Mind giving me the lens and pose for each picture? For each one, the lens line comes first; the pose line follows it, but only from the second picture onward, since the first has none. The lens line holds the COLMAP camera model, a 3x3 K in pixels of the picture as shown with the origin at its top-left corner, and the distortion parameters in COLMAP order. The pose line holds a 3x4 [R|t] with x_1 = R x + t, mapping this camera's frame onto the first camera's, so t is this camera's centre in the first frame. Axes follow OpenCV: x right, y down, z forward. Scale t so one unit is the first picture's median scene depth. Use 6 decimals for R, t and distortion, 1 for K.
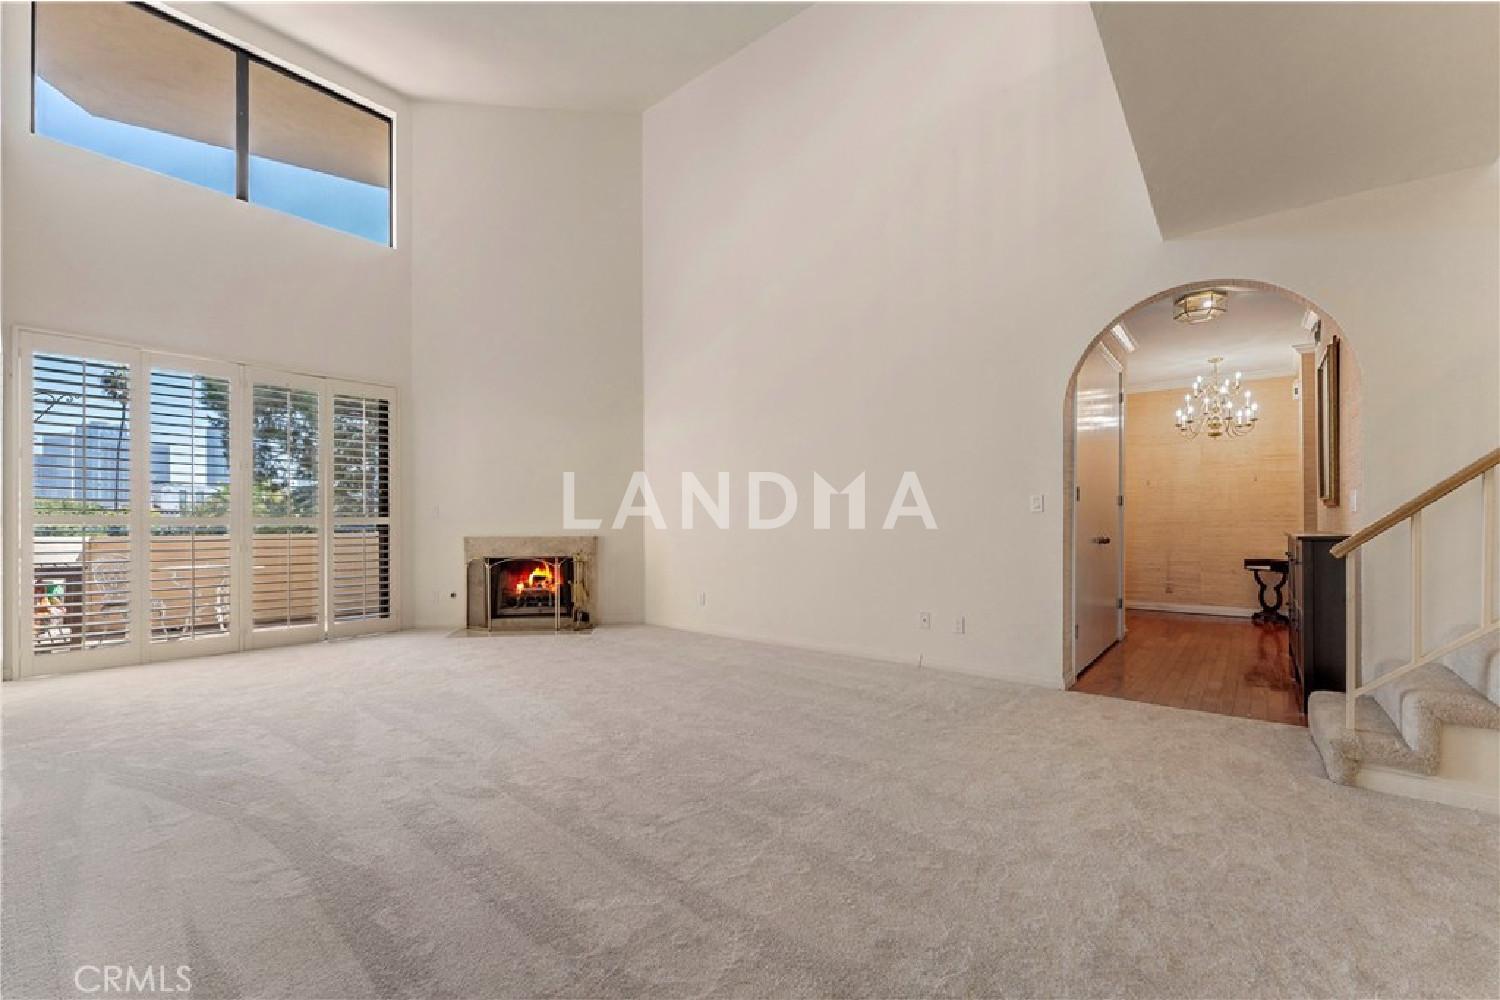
lens RADIAL K [[617.0, 0, 749.4], [0, 617.0, 525.5], [0, 0, 1]] dist [-0.001754, 0.000251]
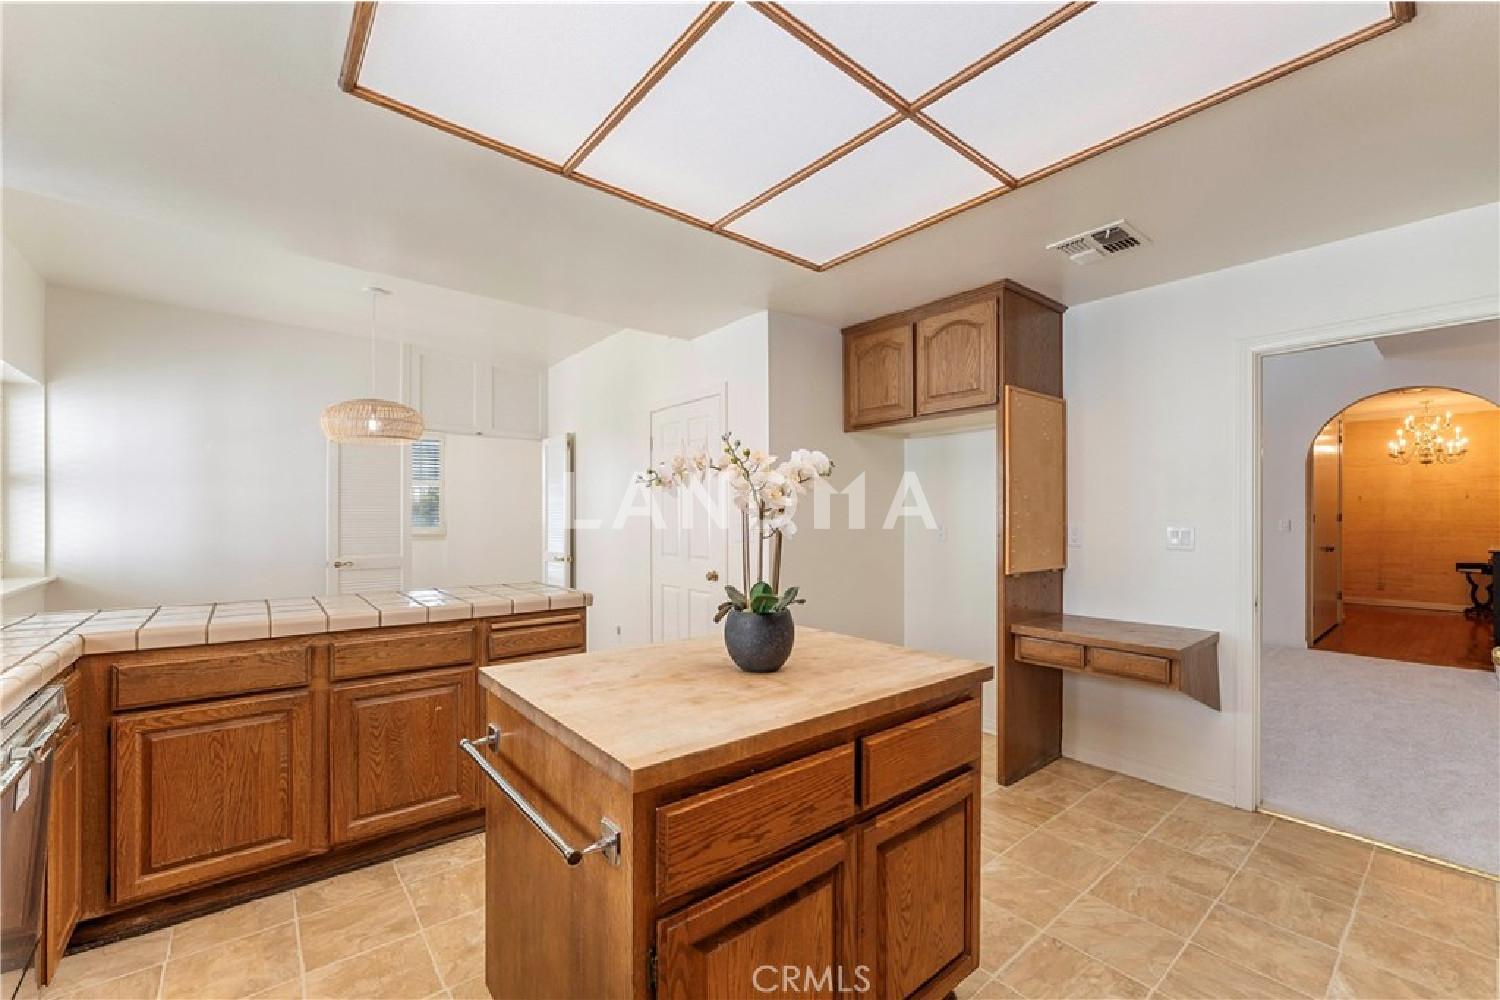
lens RADIAL K [[612.3, 0, 742.4], [0, 612.3, 510.9], [0, 0, 1]] dist [-0.000638, 0.000176]
pose [[0.980760, 0.002756, -0.195198, -0.347707], [-0.004021, 0.999973, -0.006082, -0.036349], [0.195176, 0.006750, 0.980745, -0.468018]]
